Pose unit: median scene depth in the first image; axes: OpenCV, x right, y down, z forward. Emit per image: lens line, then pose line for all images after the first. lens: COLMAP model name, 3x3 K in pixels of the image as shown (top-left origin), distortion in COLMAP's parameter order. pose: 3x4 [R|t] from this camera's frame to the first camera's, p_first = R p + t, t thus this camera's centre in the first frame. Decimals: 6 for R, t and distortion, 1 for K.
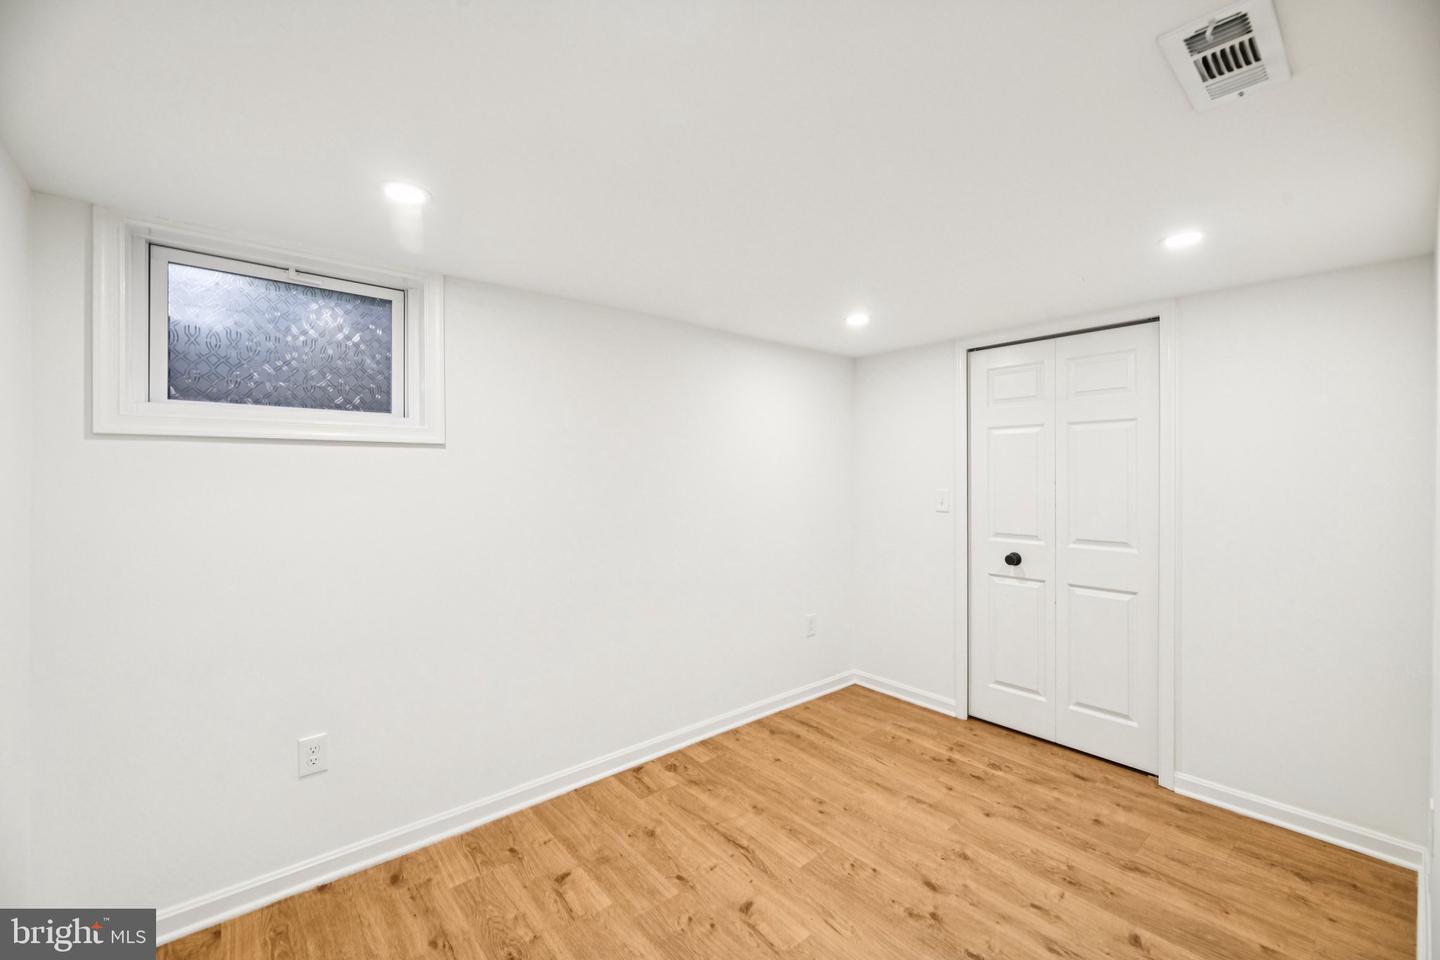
lens RADIAL K [[573.8, 0, 725.6], [0, 573.8, 474.3], [0, 0, 1]] dist [0.001888, -0.000829]
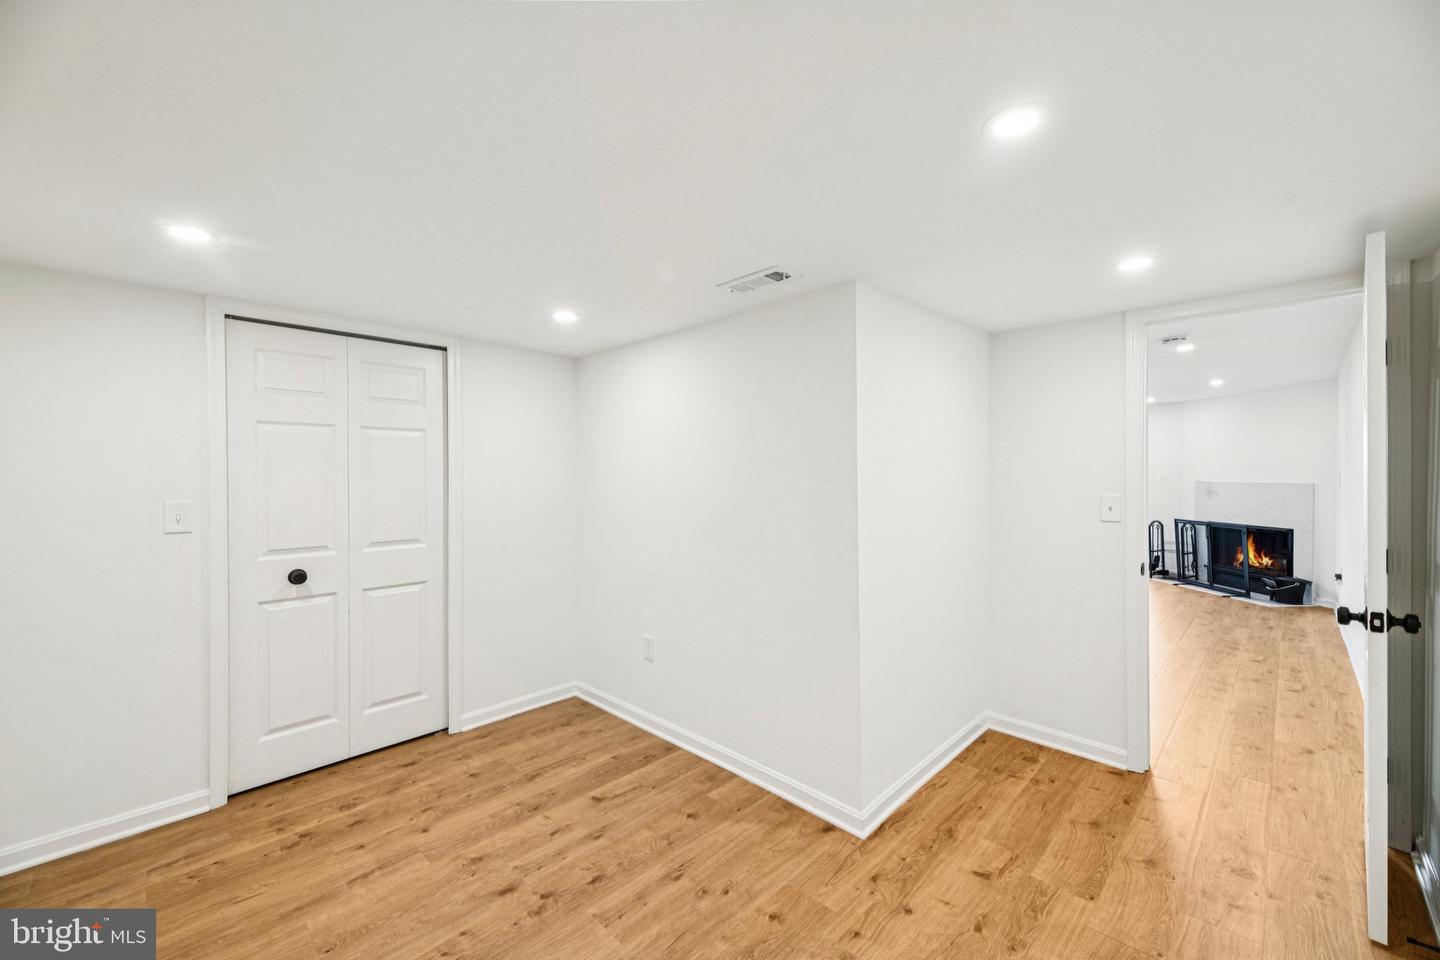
lens RADIAL K [[573.8, 0, 716.8], [0, 573.8, 476.4], [0, 0, 1]] dist [0.001888, -0.000829]
pose [[-0.075962, -0.000715, 0.997110, -0.517532], [0.004873, 0.999988, 0.001088, -0.001780], [-0.997099, 0.004941, -0.075958, 0.552217]]
